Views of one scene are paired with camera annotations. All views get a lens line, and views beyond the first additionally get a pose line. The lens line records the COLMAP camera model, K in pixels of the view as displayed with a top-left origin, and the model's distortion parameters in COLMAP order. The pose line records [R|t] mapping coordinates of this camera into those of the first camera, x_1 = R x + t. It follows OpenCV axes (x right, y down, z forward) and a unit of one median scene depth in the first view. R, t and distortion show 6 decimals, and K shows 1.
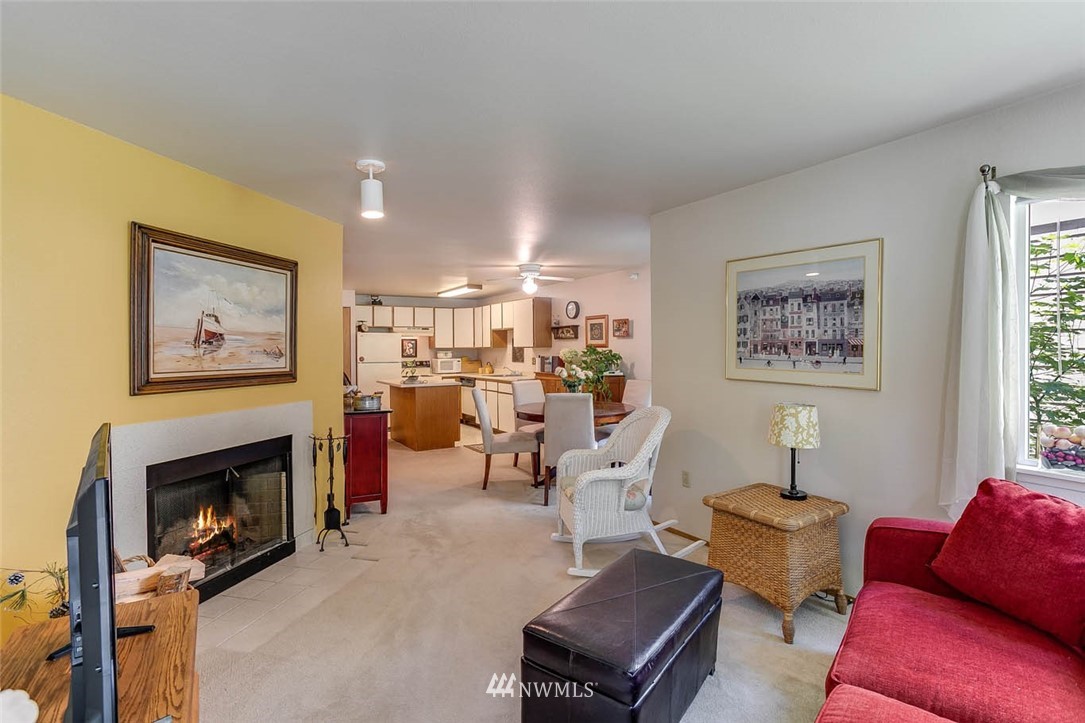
lens RADIAL K [[522.5, 0, 528.0], [0, 522.5, 352.1], [0, 0, 1]] dist [-0.031442, 0.004338]
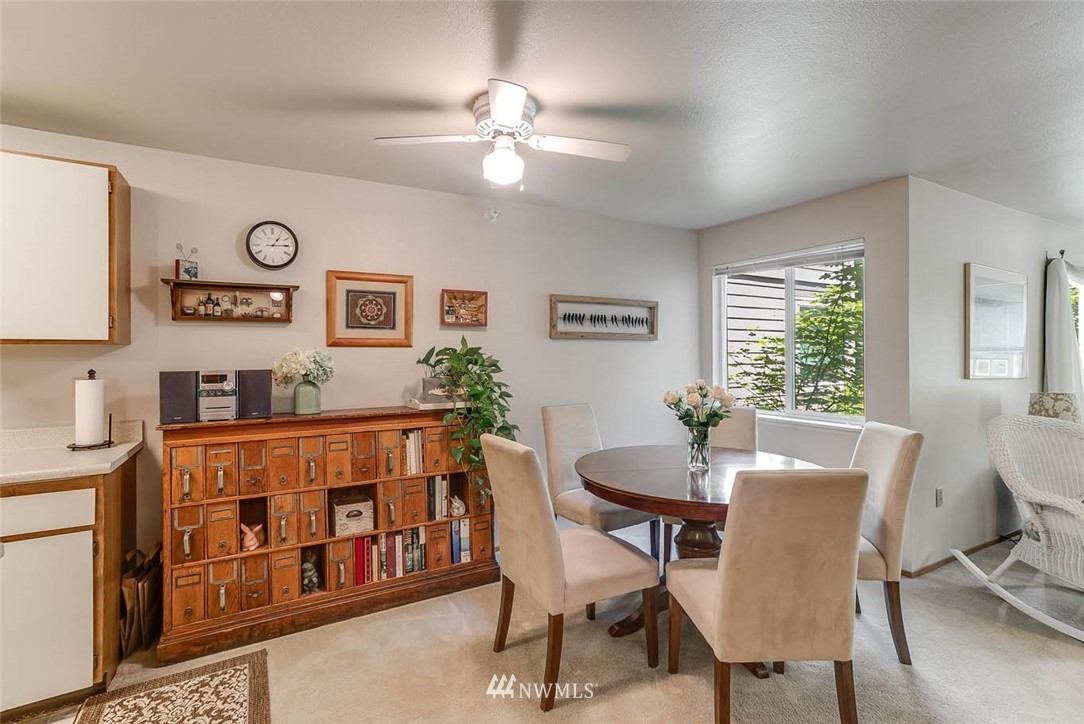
lens RADIAL K [[512.4, 0, 529.1], [0, 512.4, 354.8], [0, 0, 1]] dist [-0.007757, 0.009149]
pose [[0.029938, 0.006374, 0.999531, -0.237374], [0.011003, 0.999917, -0.006706, 0.002094], [-0.999491, 0.011198, 0.029865, 0.694679]]
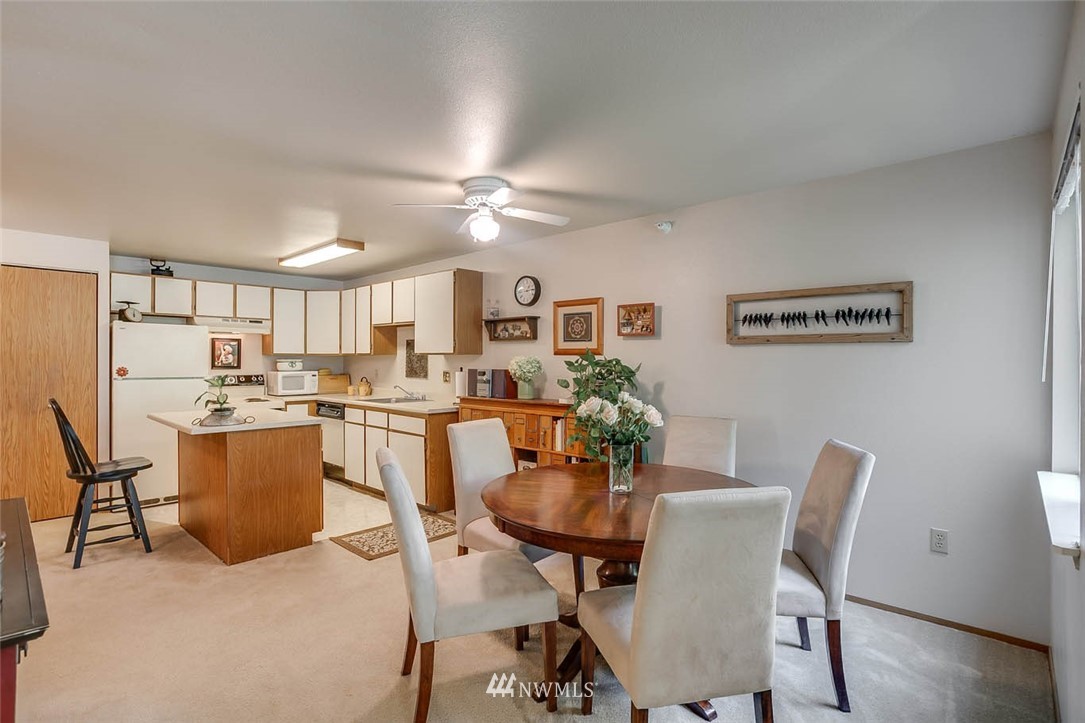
lens RADIAL K [[520.2, 0, 539.9], [0, 520.2, 364.0], [0, 0, 1]] dist [-0.052068, 0.019509]
pose [[0.955802, 0.008748, 0.293880, -0.062974], [-0.008892, 0.999960, -0.000848, 0.001973], [-0.293876, -0.001802, 0.955842, 0.374368]]
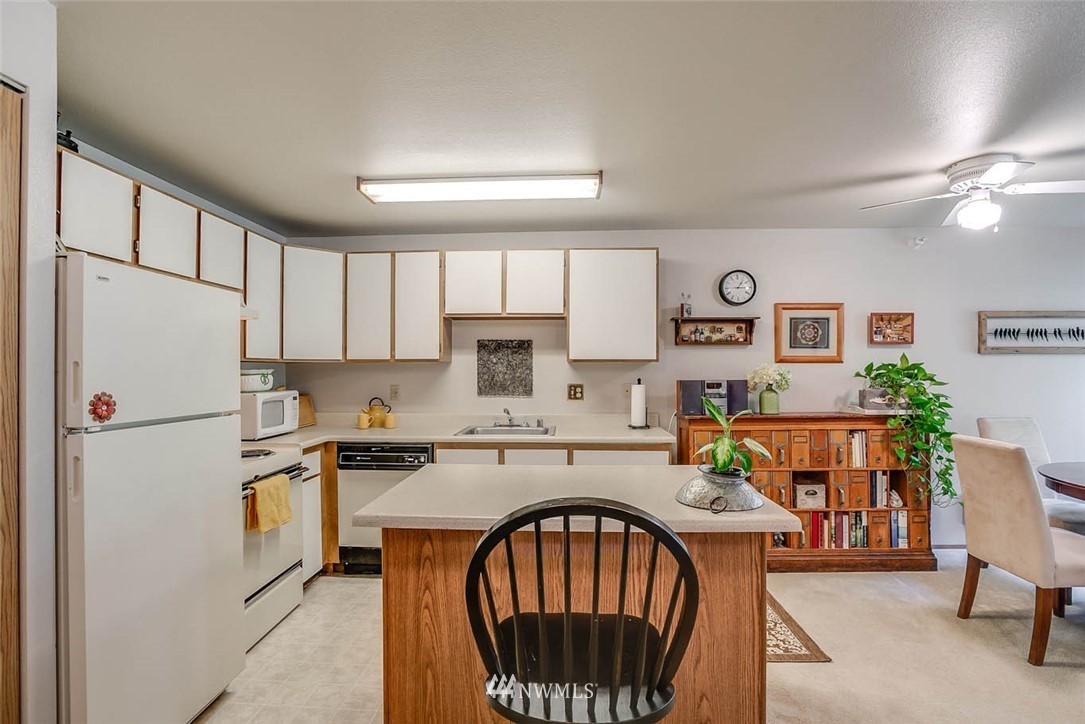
lens RADIAL K [[520.2, 0, 536.2], [0, 520.2, 366.6], [0, 0, 1]] dist [-0.052068, 0.019509]
pose [[0.545670, 0.011983, 0.837914, -0.377629], [0.003410, 0.999858, -0.016520, 0.002762], [-0.837993, 0.011872, 0.545552, 0.769155]]
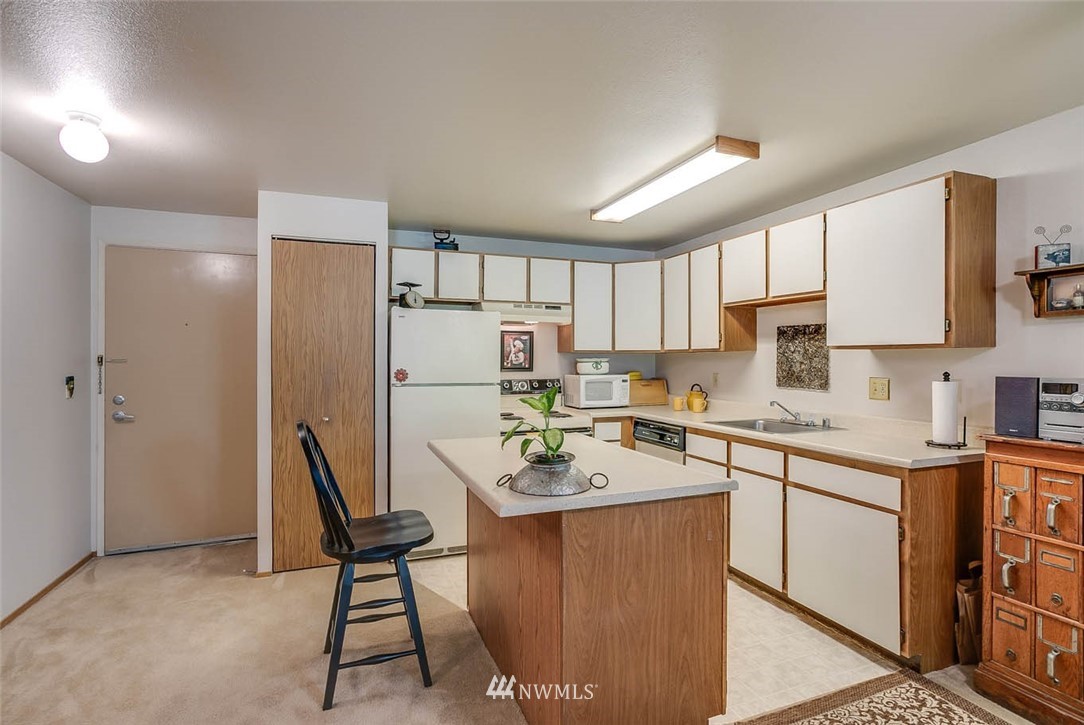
lens RADIAL K [[519.7, 0, 530.6], [0, 519.7, 360.1], [0, 0, 1]] dist [-0.052068, 0.019509]
pose [[0.984368, 0.008789, -0.175904, -0.152117], [-0.009569, 0.999948, -0.003587, 0.002154], [0.175864, 0.005214, 0.984401, 0.621518]]
